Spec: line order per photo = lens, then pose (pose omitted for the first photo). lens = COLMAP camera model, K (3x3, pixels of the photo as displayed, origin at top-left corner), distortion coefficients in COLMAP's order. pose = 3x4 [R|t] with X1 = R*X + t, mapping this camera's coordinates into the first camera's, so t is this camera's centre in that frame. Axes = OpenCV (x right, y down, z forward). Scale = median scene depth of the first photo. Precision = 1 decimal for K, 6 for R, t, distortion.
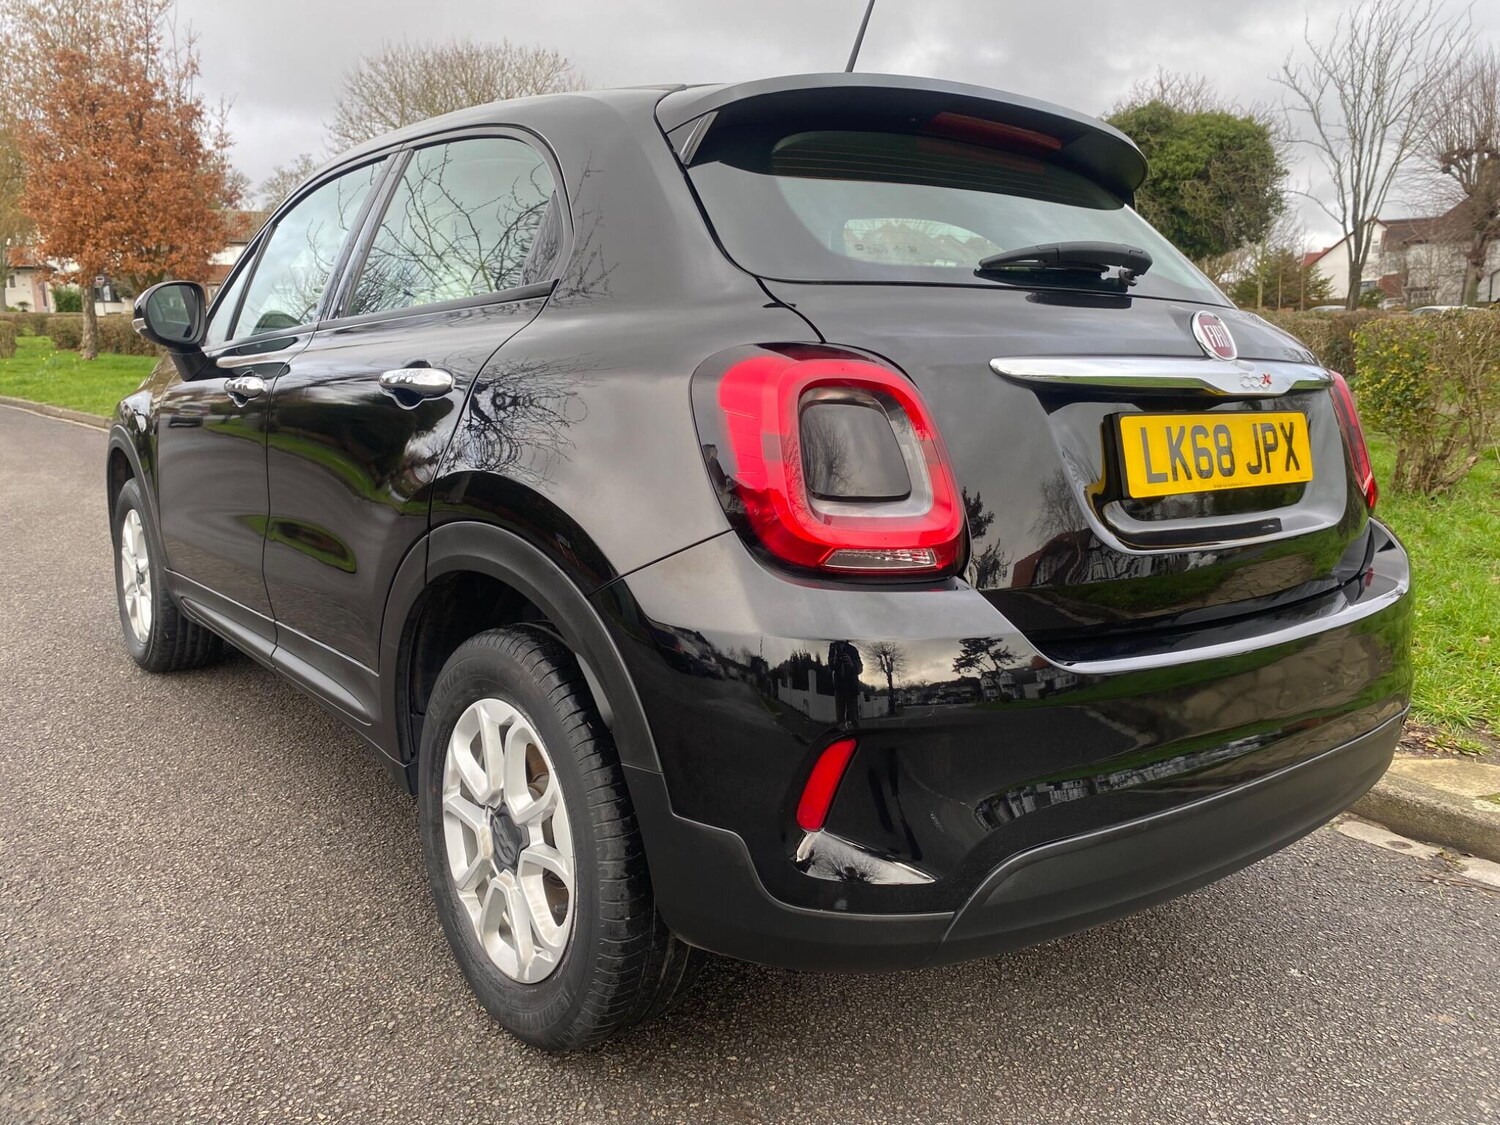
lens RADIAL K [[1164.5, 0, 733.0], [0, 1164.5, 534.8], [0, 0, 1]] dist [0.034267, -0.030065]
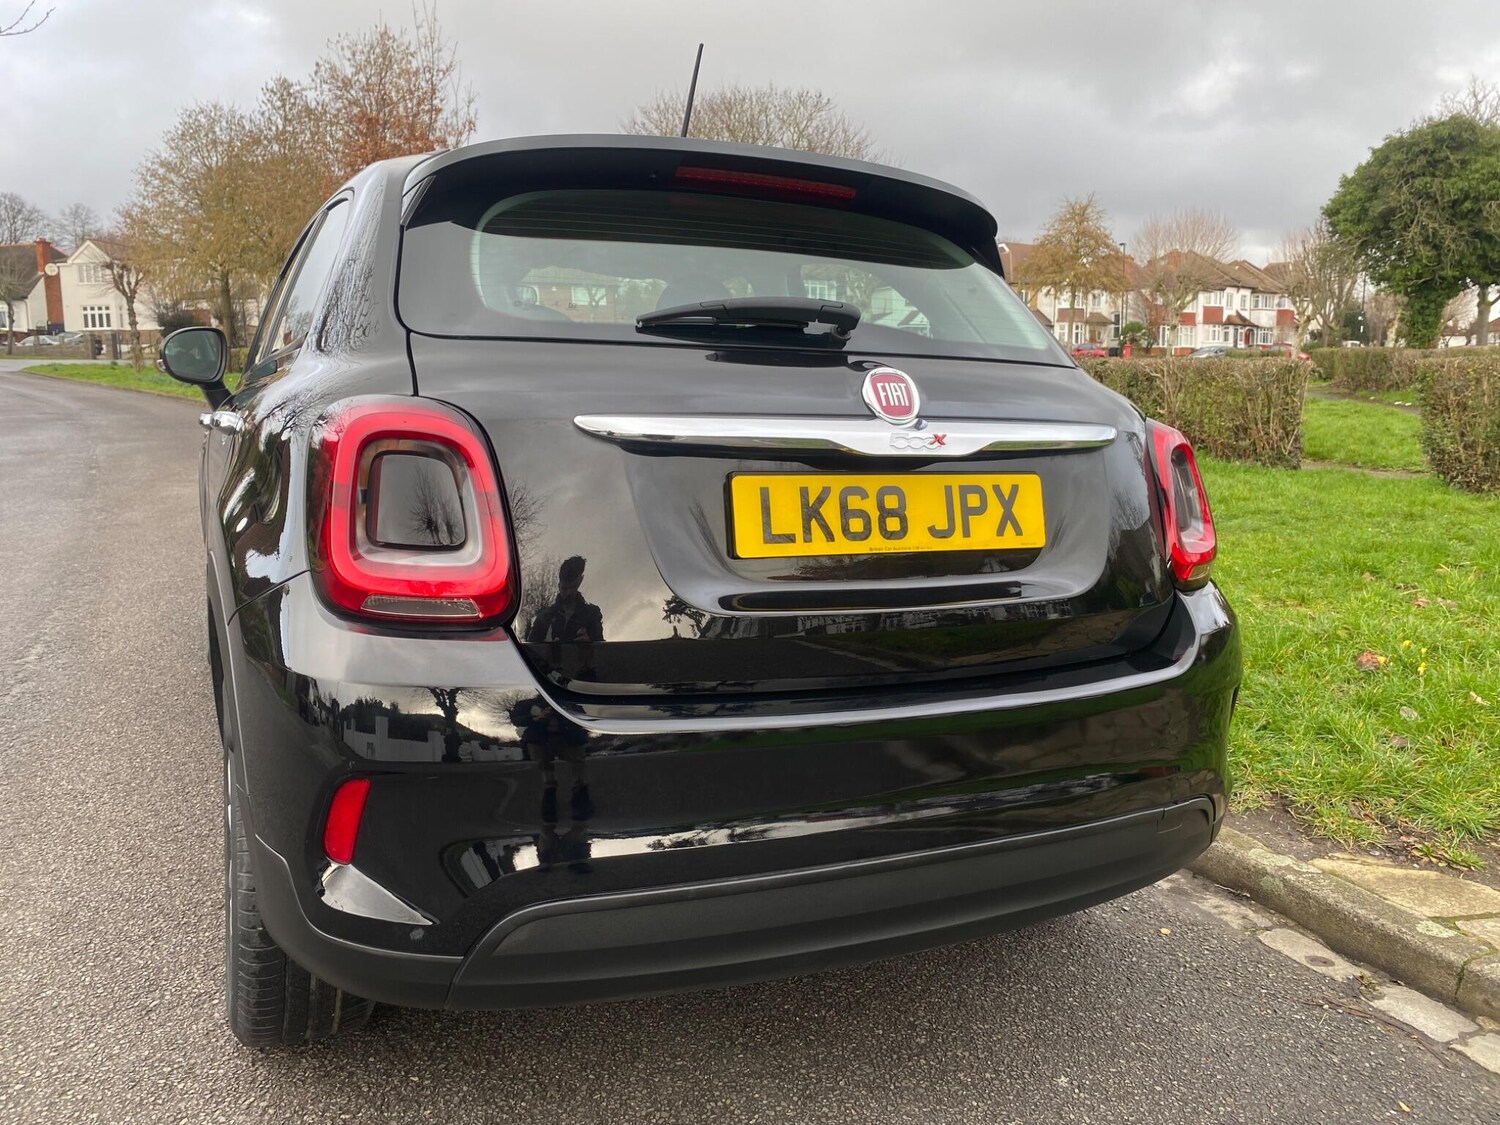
lens RADIAL K [[1164.5, 0, 733.0], [0, 1164.5, 534.8], [0, 0, 1]] dist [0.034267, -0.030065]
pose [[0.972022, 0.040250, -0.231417, 0.050582], [-0.046449, 0.998691, -0.021397, -0.002701], [0.230253, 0.031548, 0.972619, 0.004062]]
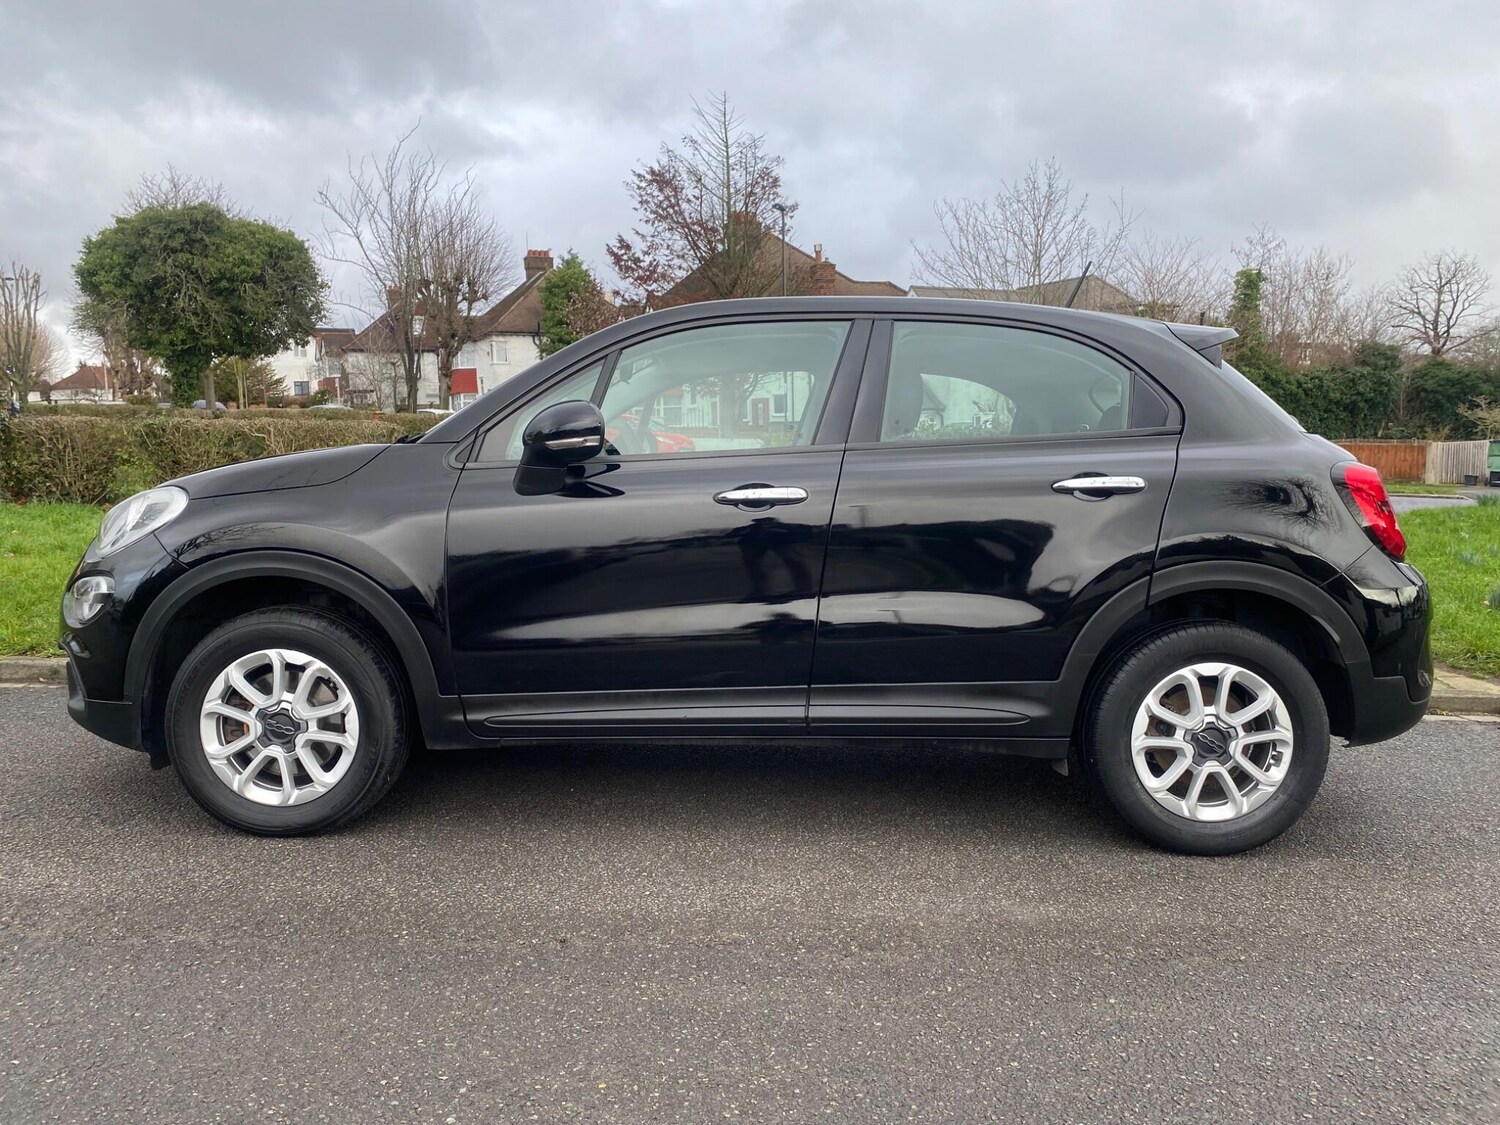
lens RADIAL K [[1172.0, 0, 743.0], [0, 1172.0, 556.4], [0, 0, 1]] dist [0.033590, -0.046821]
pose [[0.619276, -0.071384, 0.781922, -0.207029], [0.118544, 0.992944, -0.003237, -0.009941], [-0.776173, 0.094696, 0.623368, 0.043342]]
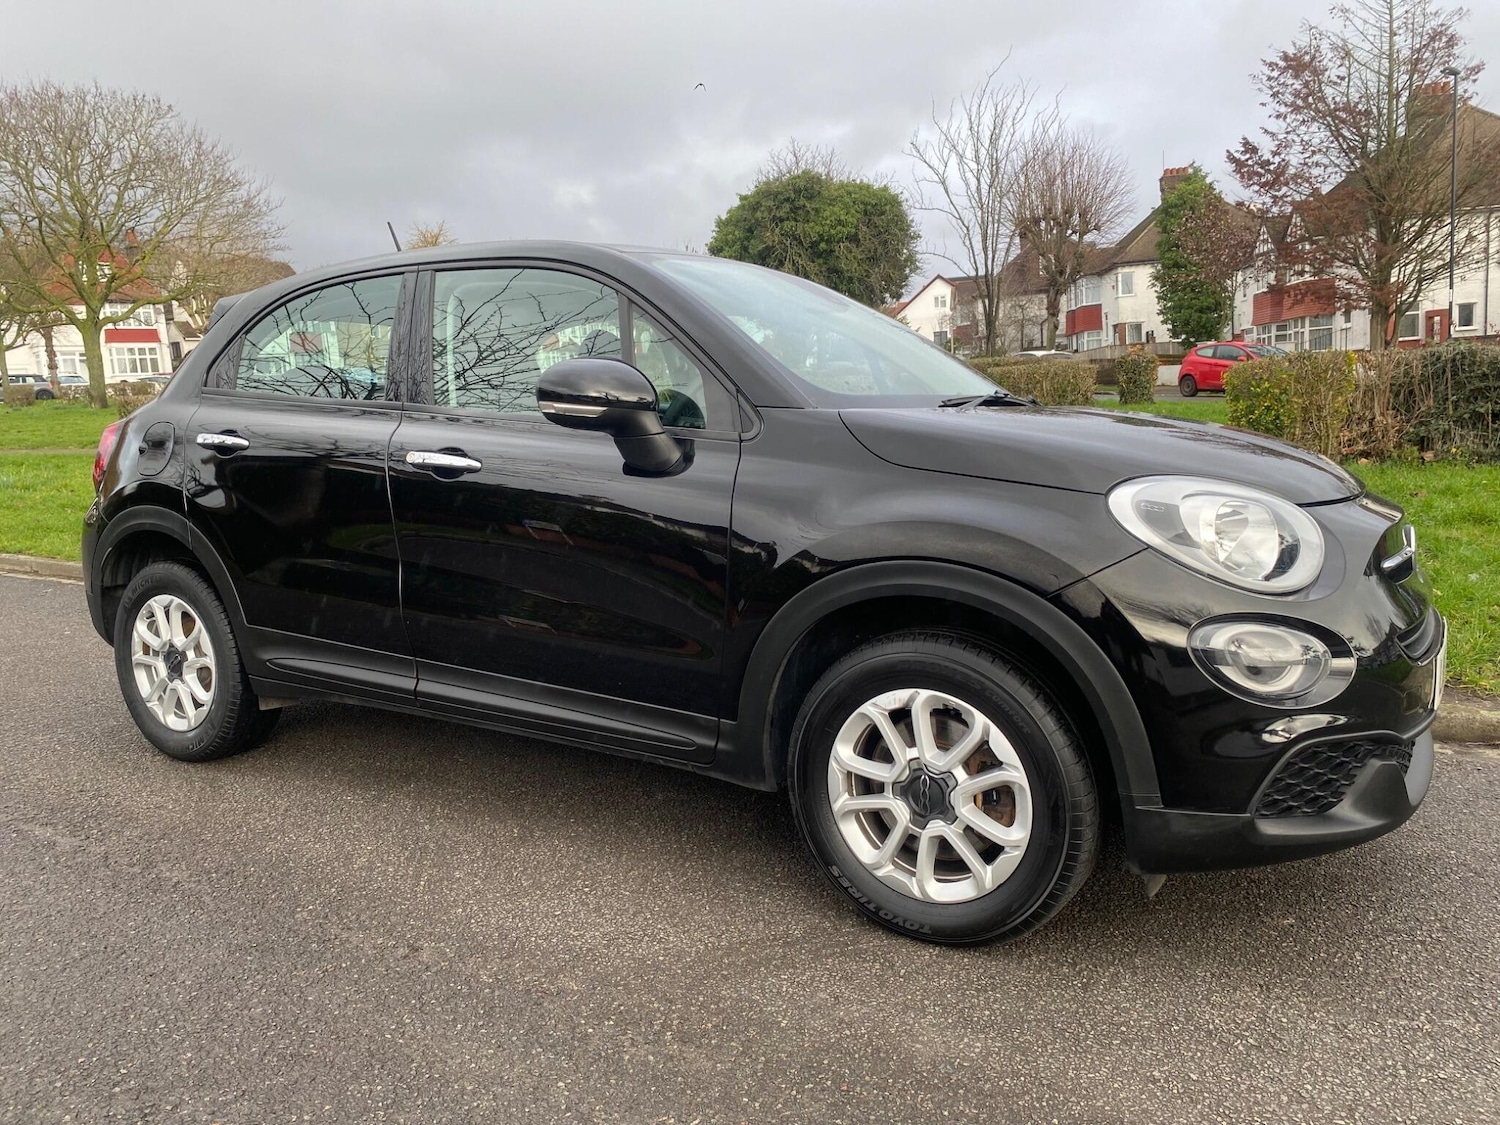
lens RADIAL K [[1160.3, 0, 732.4], [0, 1160.3, 568.7], [0, 0, 1]] dist [0.034862, -0.033401]
pose [[0.940963, -0.087215, 0.327082, -0.112471], [0.093220, 0.995642, -0.002698, -0.005580], [-0.325421, 0.033029, 0.944992, 0.014398]]
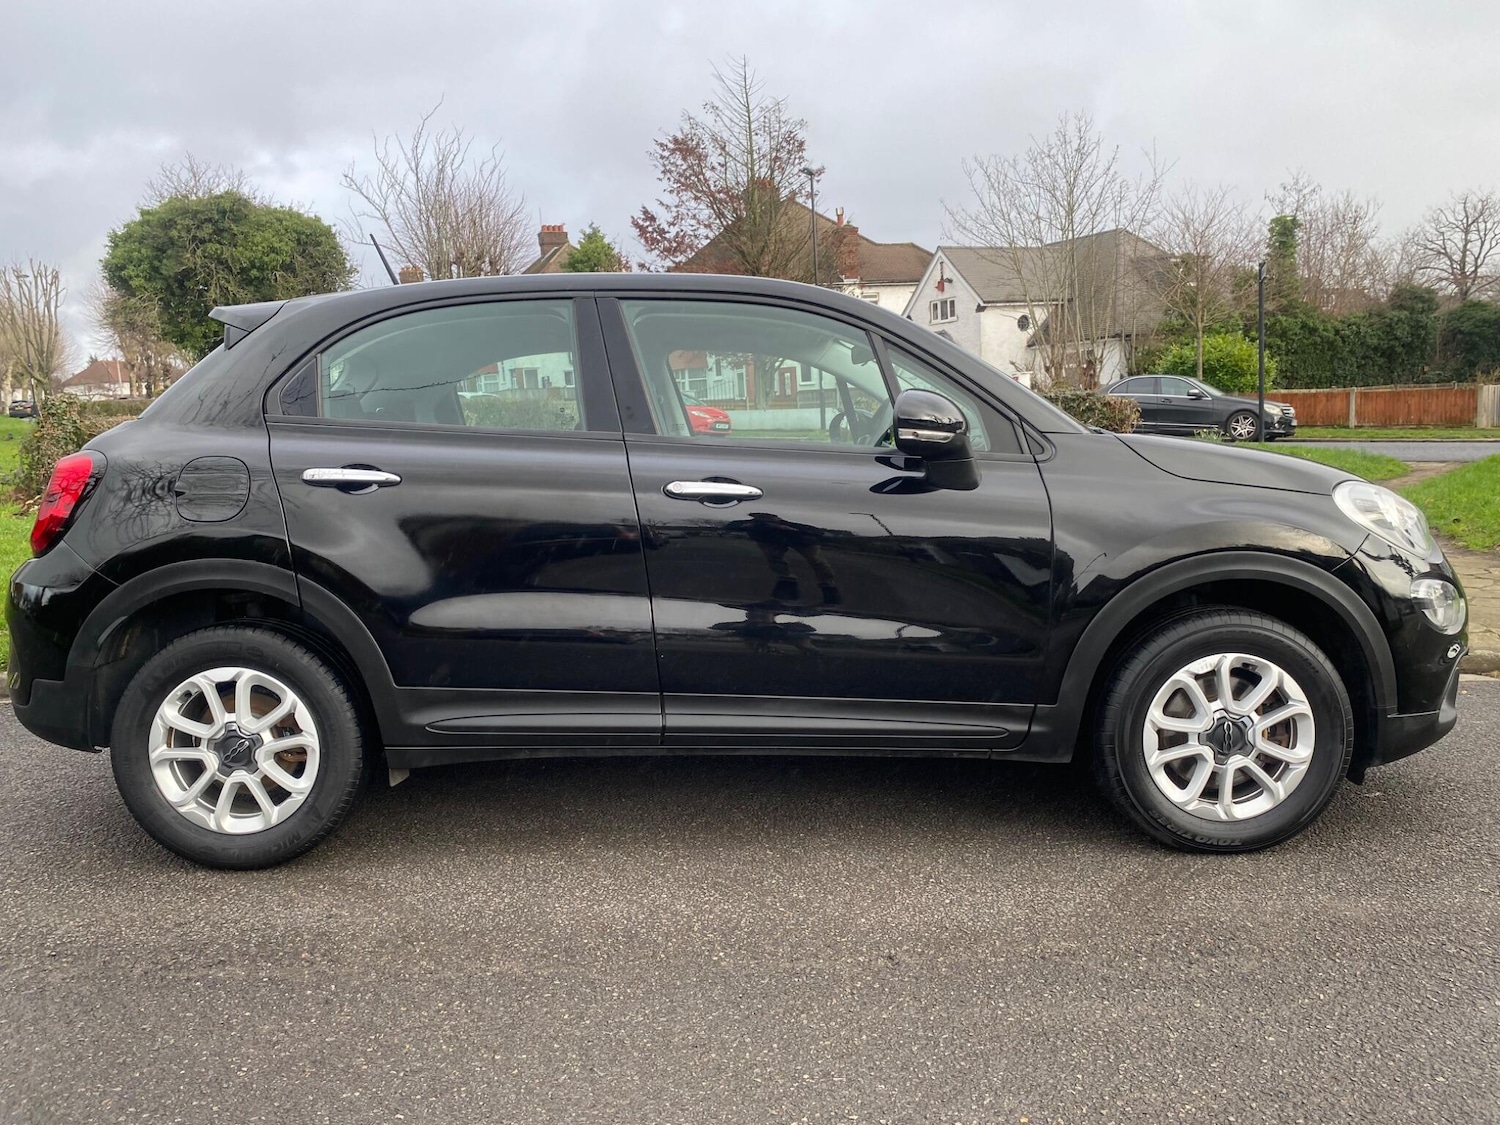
lens RADIAL K [[1176.9, 0, 750.0], [0, 1176.9, 562.5], [0, 0, 1]] dist [0.016515, -0.014633]
pose [[0.619018, -0.119324, 0.776259, -0.224185], [0.156988, 0.987243, 0.026568, -0.018661], [-0.769526, 0.105417, 0.629854, 0.076986]]
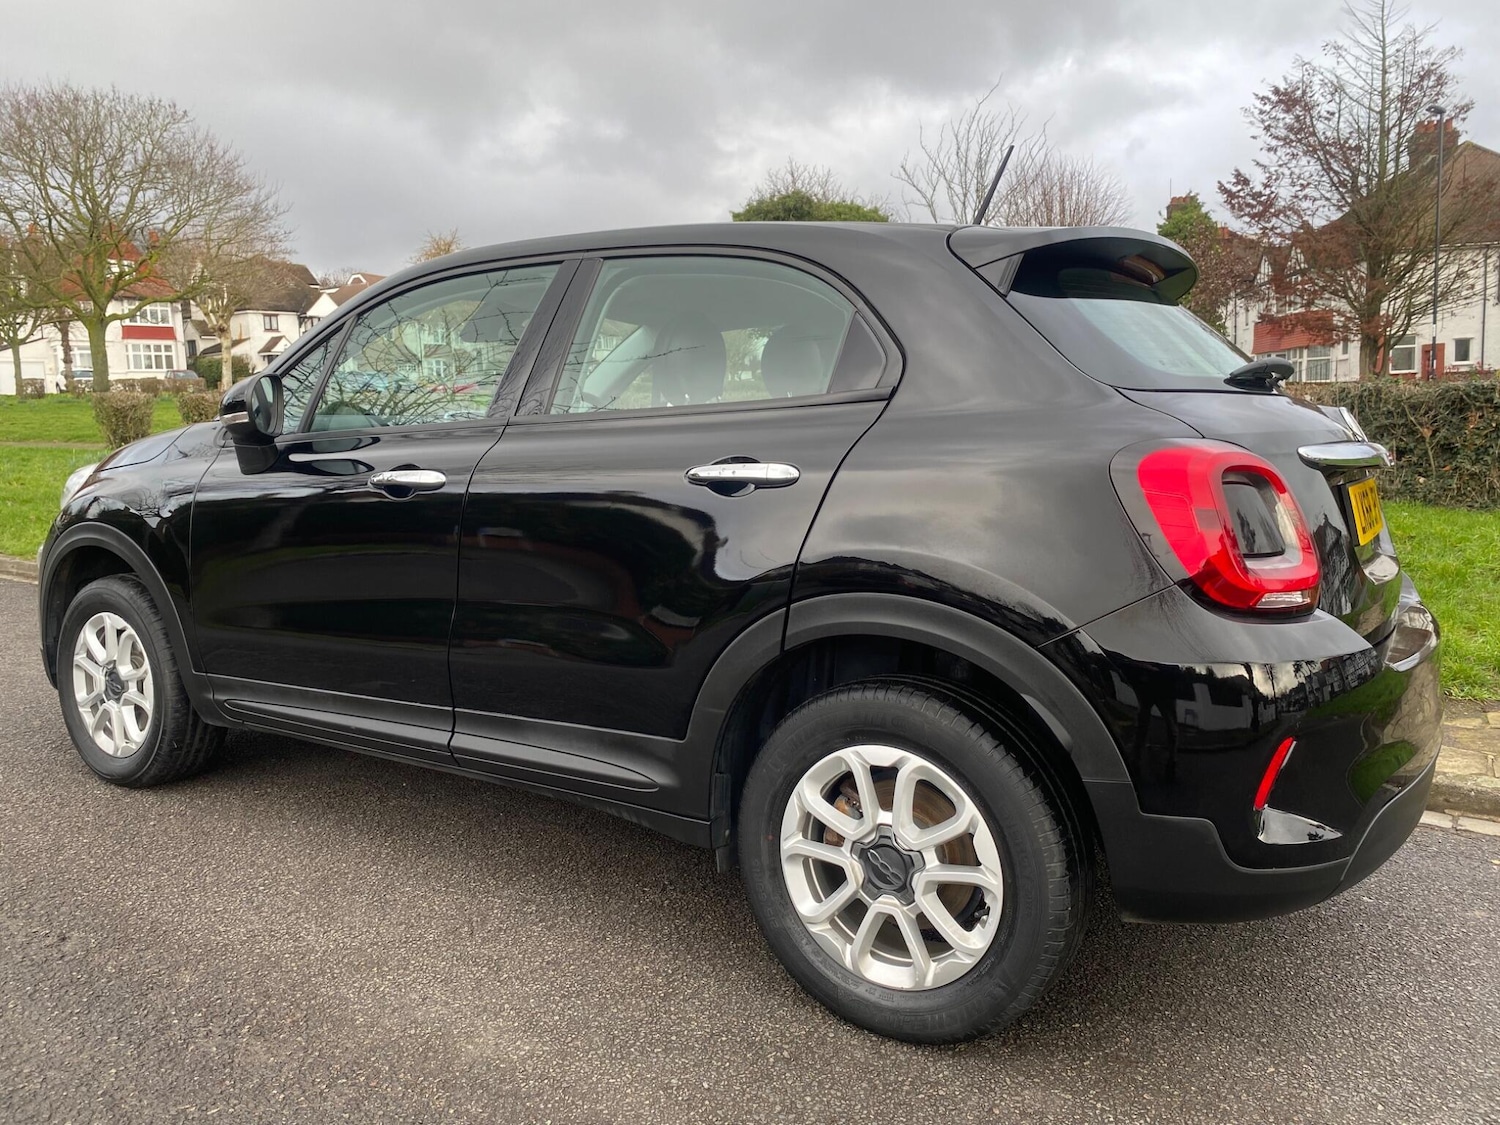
lens RADIAL K [[1164.5, 0, 733.0], [0, 1164.5, 534.8], [0, 0, 1]] dist [0.034267, -0.030065]
pose [[0.948318, -0.045082, 0.314104, -0.071256], [0.061658, 0.997169, -0.043033, -0.002758], [-0.311275, 0.060176, 0.948413, -0.006757]]
